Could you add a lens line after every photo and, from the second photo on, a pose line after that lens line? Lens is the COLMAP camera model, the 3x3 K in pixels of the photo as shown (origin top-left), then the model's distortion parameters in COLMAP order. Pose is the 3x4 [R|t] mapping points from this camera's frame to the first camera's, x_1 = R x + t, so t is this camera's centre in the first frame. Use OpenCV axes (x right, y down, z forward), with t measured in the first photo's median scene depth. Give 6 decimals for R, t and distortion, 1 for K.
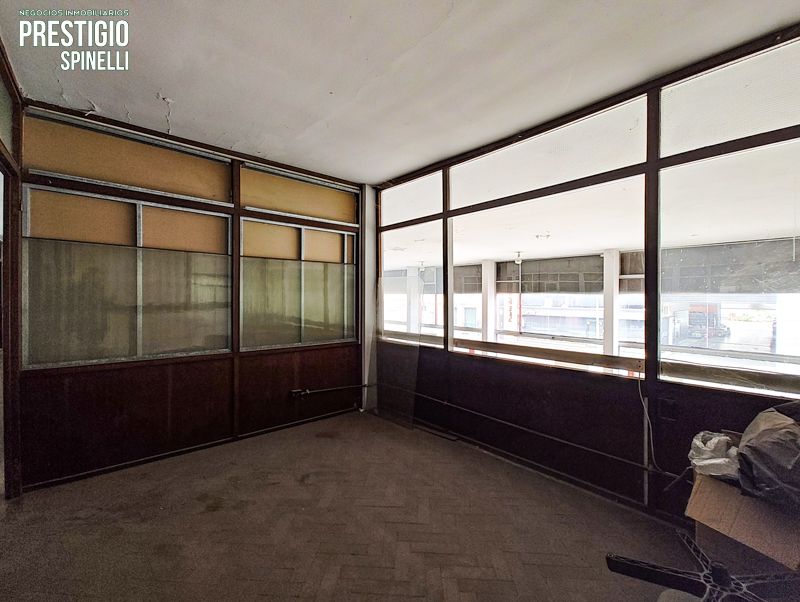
lens RADIAL K [[329.6, 0, 398.9], [0, 329.6, 294.3], [0, 0, 1]] dist [-0.000097, 0.000006]
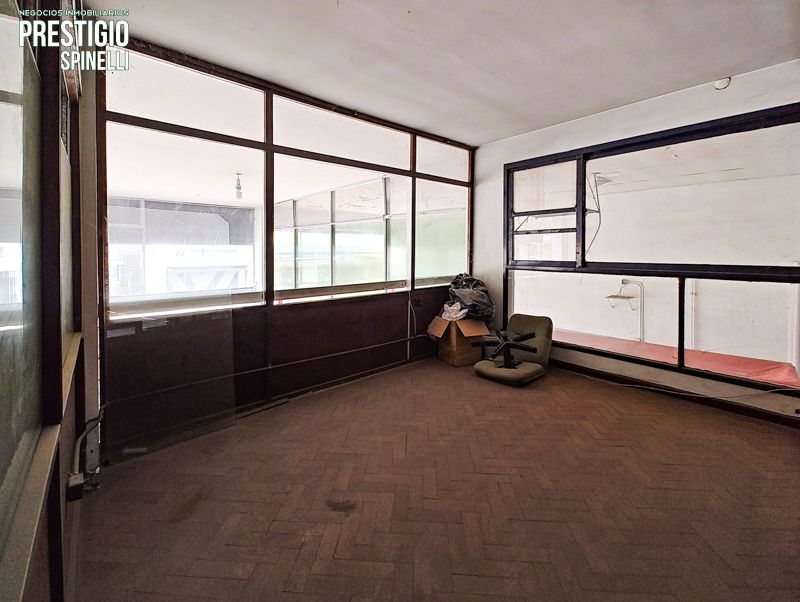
lens RADIAL K [[322.7, 0, 398.8], [0, 322.7, 256.6], [0, 0, 1]] dist [-0.000513, -0.000011]
pose [[0.057355, -0.009545, 0.998308, -0.678541], [0.002895, 0.999952, 0.009394, 0.034760], [-0.998350, 0.002351, 0.057380, 0.622225]]
